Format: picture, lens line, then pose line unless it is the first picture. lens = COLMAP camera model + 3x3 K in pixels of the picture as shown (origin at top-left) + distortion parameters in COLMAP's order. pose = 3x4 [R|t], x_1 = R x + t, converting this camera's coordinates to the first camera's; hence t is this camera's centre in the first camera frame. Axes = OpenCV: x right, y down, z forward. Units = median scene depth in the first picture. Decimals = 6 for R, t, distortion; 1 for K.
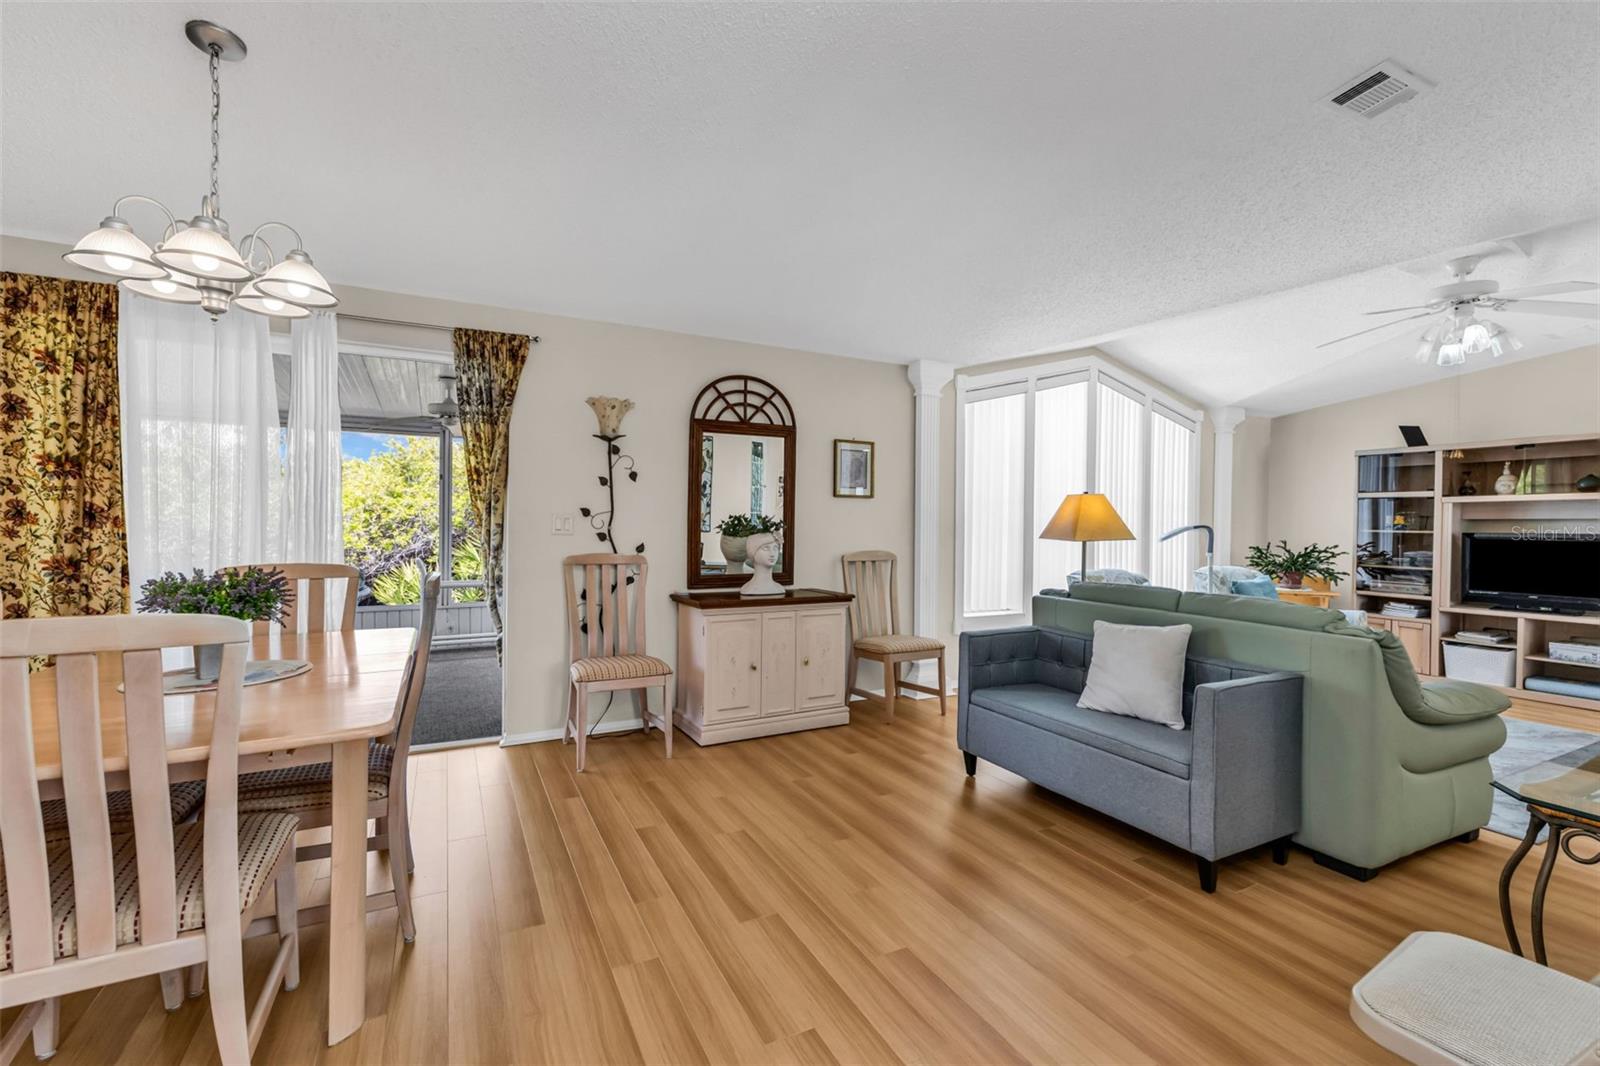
lens RADIAL K [[684.6, 0, 799.8], [0, 684.6, 529.4], [0, 0, 1]] dist [0.013470, -0.004272]
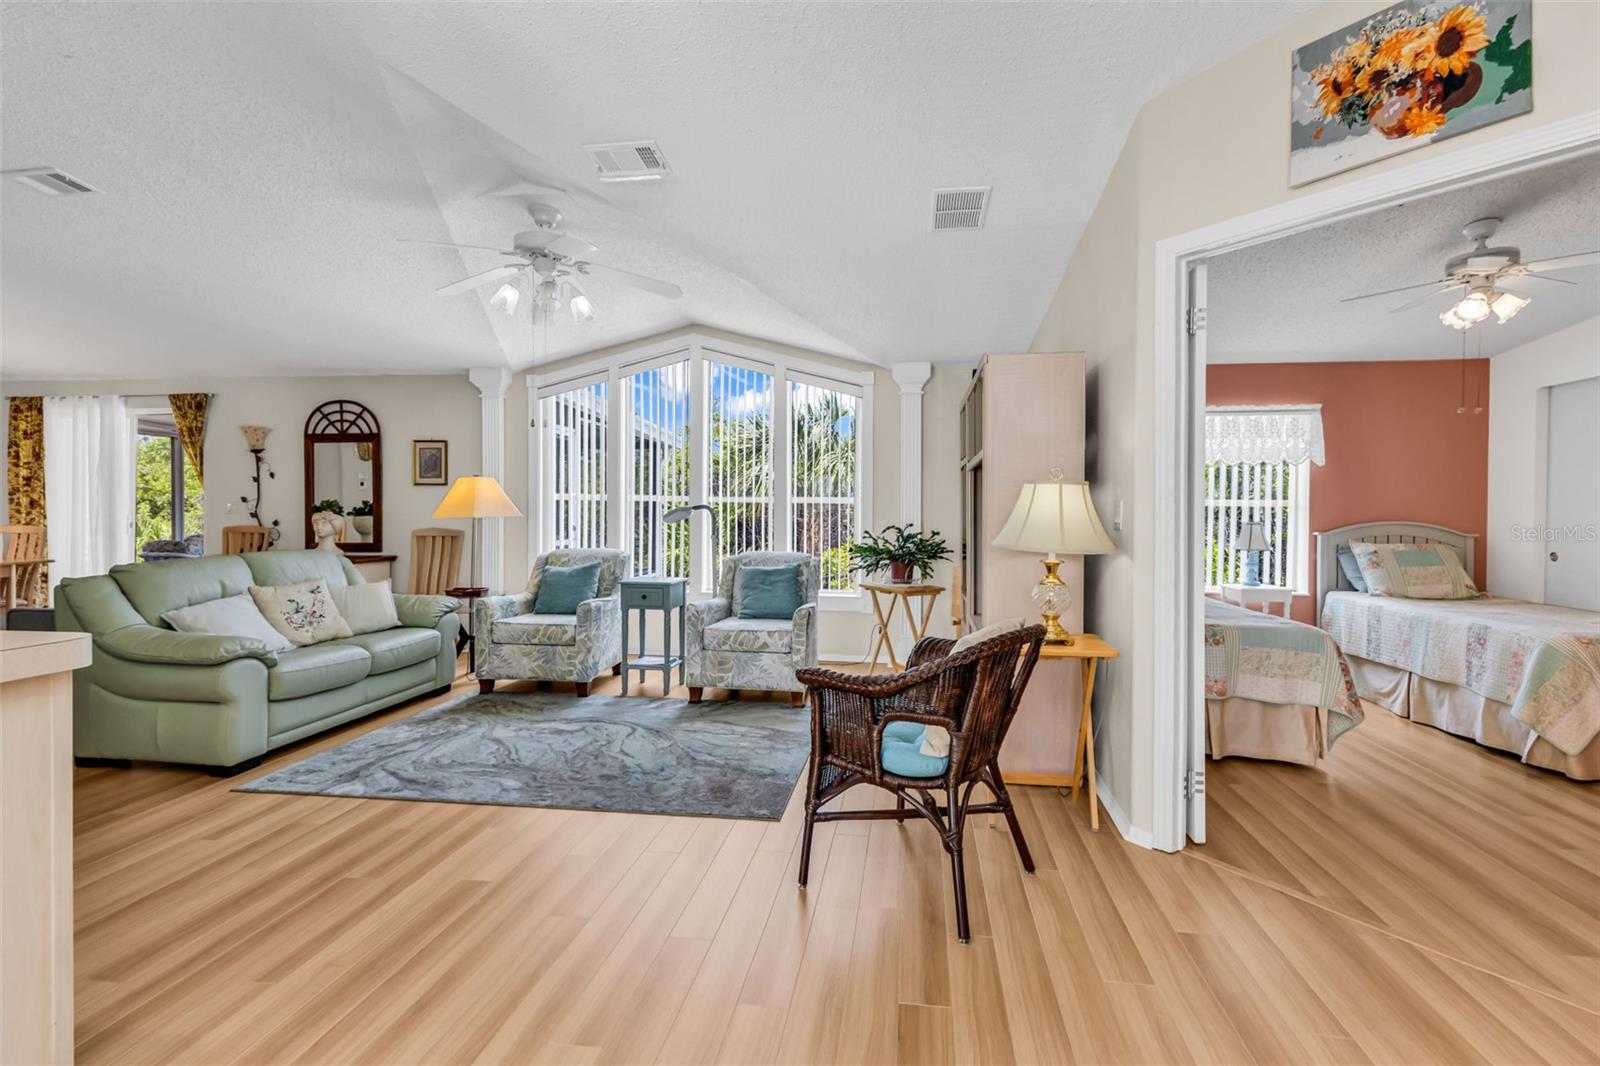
lens RADIAL K [[689.7, 0, 836.3], [0, 689.7, 518.9], [0, 0, 1]] dist [0.014173, -0.003656]
pose [[0.826997, 0.002091, -0.562203, 1.801551], [-0.003207, 0.999994, -0.000998, 0.017820], [0.562198, 0.002628, 0.826999, 0.465641]]
